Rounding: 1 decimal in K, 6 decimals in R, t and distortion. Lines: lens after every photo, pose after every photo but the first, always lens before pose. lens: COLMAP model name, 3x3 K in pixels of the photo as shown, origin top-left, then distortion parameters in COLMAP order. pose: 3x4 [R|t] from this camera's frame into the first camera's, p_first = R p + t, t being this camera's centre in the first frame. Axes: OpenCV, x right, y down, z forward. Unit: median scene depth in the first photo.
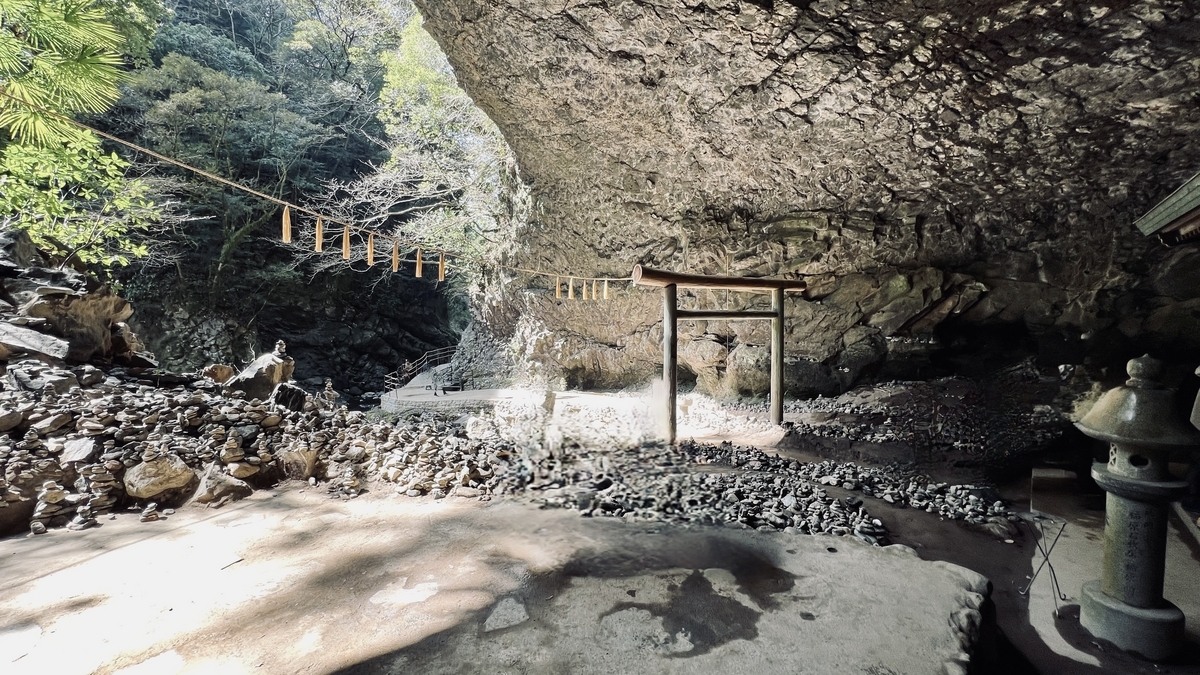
lens RADIAL K [[480.0, 0, 596.0], [0, 480.0, 334.5], [0, 0, 1]] dist [-0.000748, 0.000005]
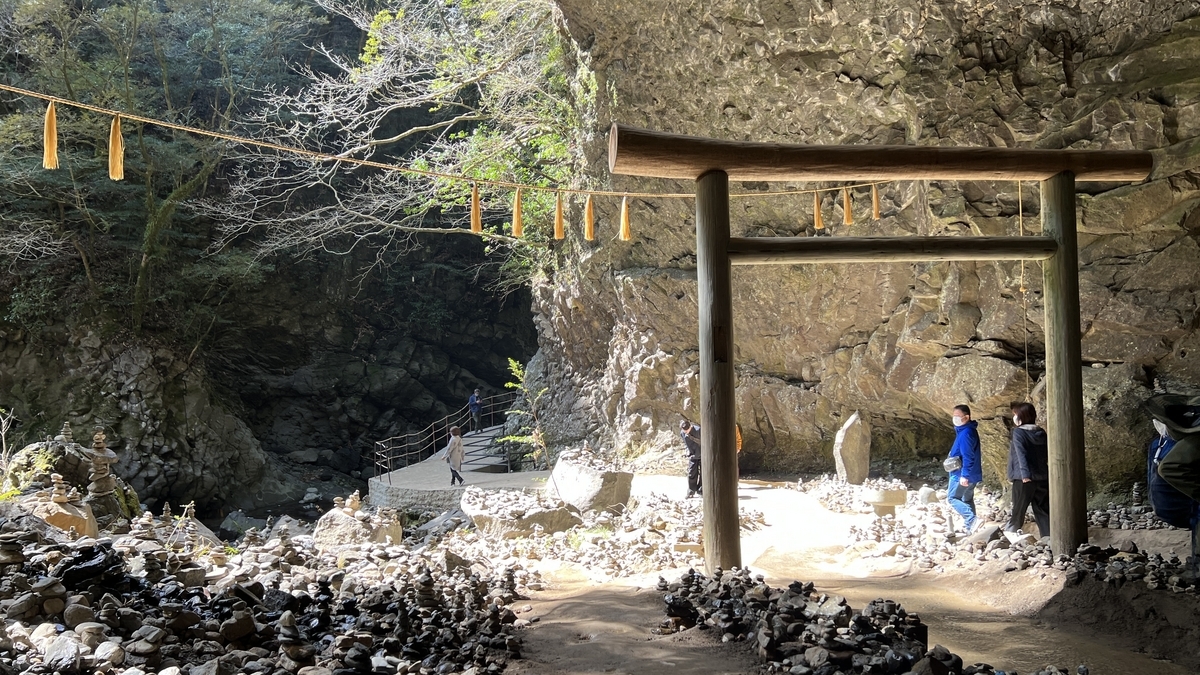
lens RADIAL K [[897.0, 0, 594.9], [0, 897.0, 345.4], [0, 0, 1]] dist [0.060582, -0.063550]
pose [[0.957273, -0.022883, -0.288280, 0.149996], [0.011173, 0.999047, -0.042202, 0.036053], [0.288971, 0.037178, 0.956616, 0.154742]]
